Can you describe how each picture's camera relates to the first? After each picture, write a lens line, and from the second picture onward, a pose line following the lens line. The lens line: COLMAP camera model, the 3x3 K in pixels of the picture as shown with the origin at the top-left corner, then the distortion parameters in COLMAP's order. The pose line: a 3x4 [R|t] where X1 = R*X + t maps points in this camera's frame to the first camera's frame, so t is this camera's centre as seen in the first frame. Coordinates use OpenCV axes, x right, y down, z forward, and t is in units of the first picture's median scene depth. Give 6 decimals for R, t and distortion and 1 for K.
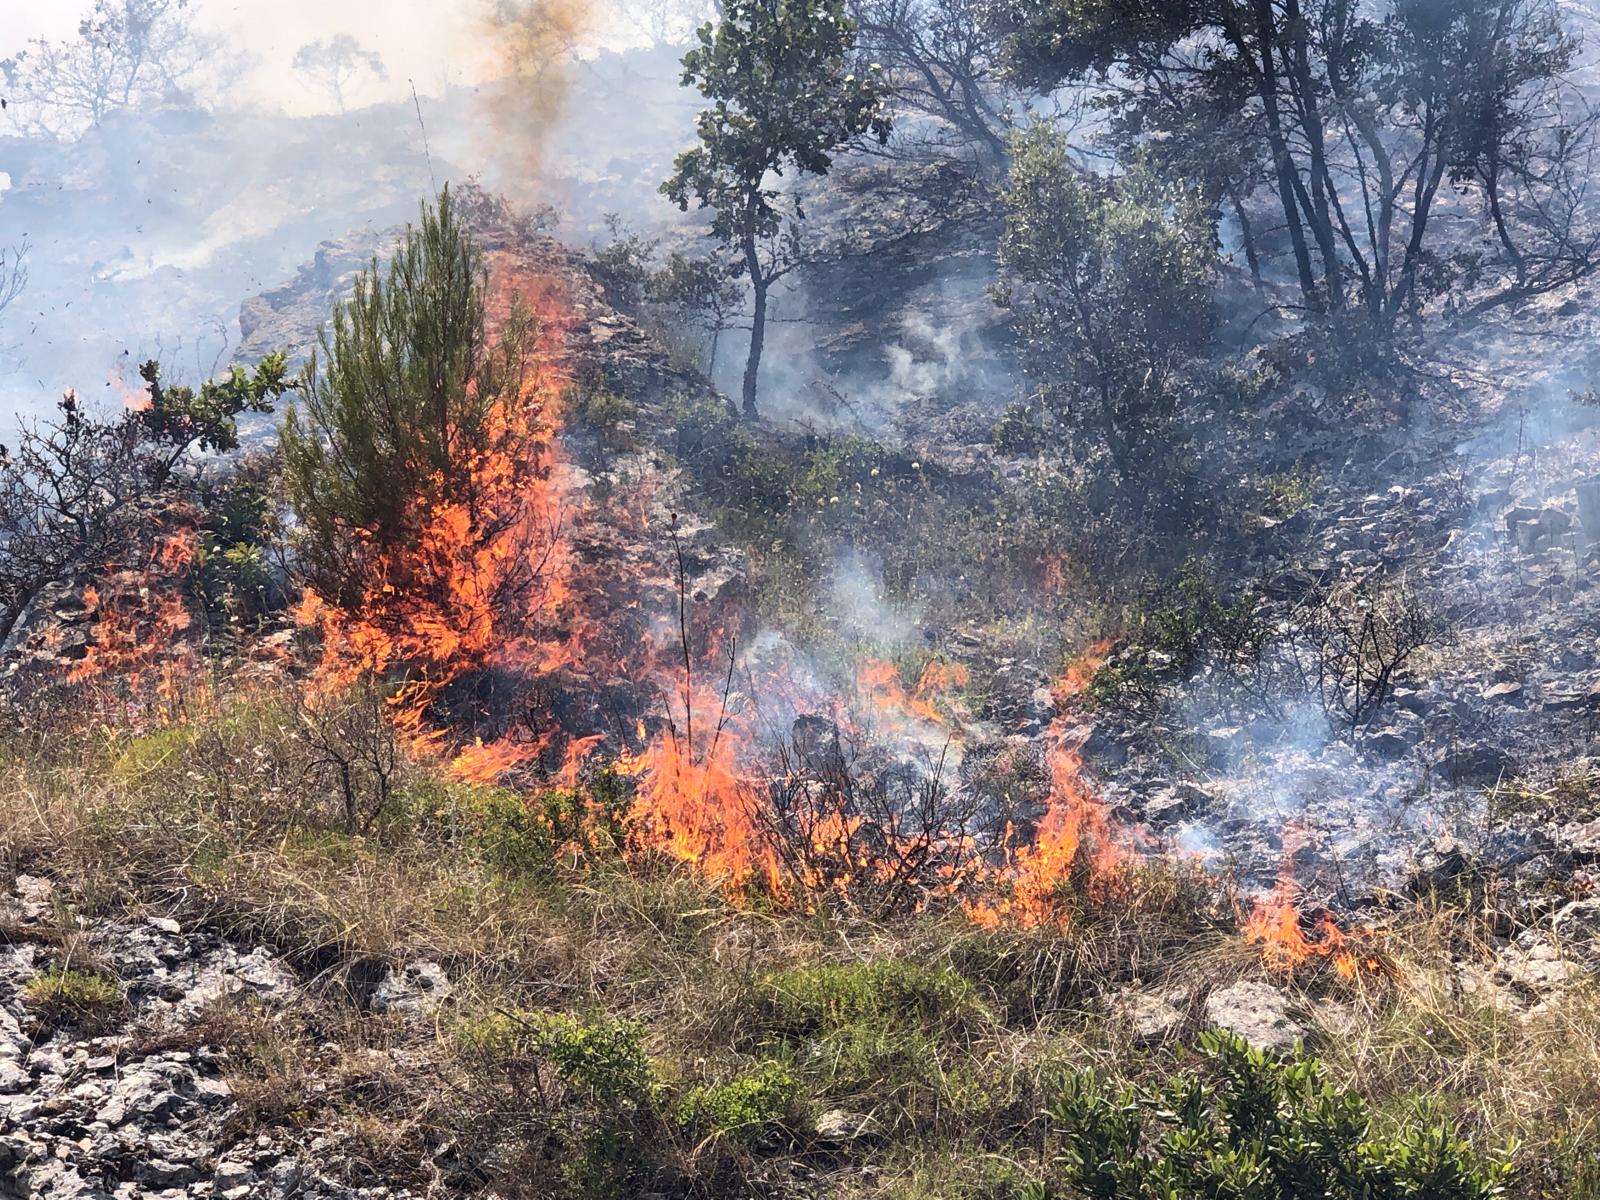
lens RADIAL K [[3835.8, 0, 770.1], [0, 3835.8, 602.1], [0, 0, 1]] dist [-0.035335, 1.181005]
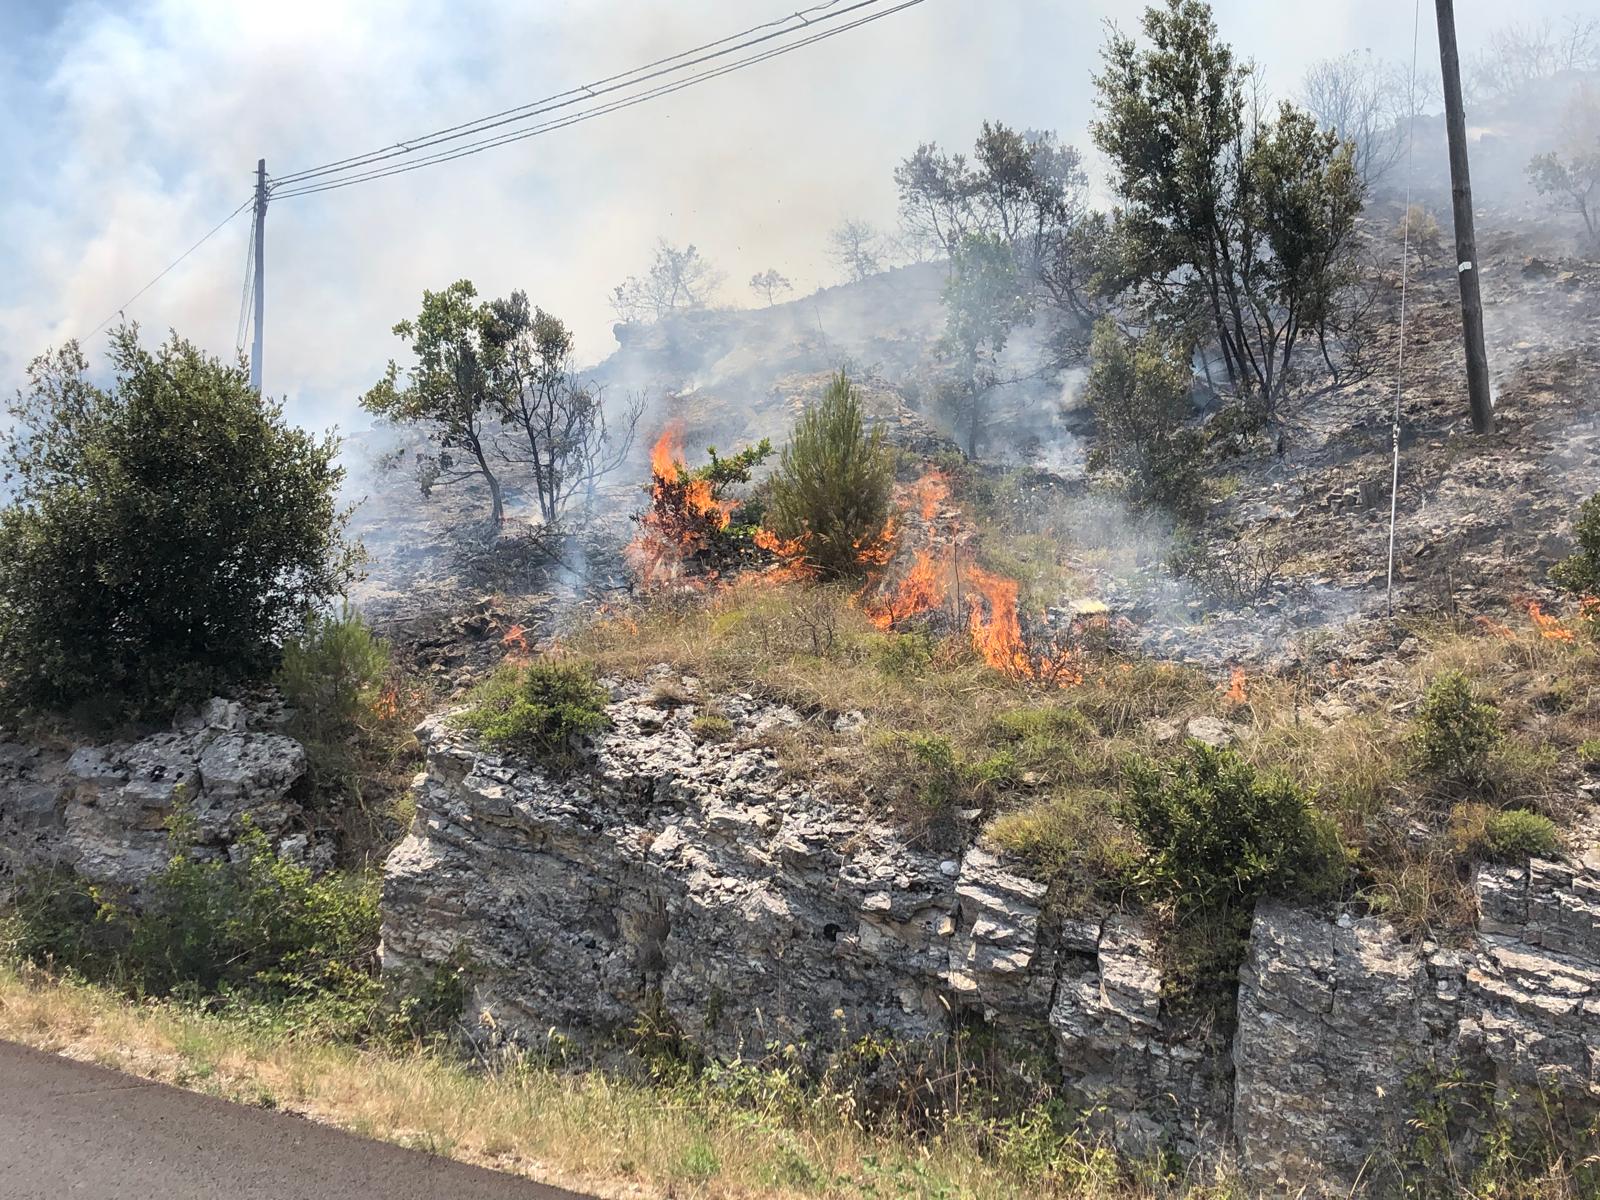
lens RADIAL K [[1821.1, 0, 800.0], [0, 1821.1, 600.0], [0, 0, 1]] dist [0.144451, -0.466022]
pose [[0.995287, -0.016536, -0.095549, -0.014115], [0.020188, 0.999097, 0.037381, -0.018946], [0.094844, -0.039134, 0.994723, -0.135054]]
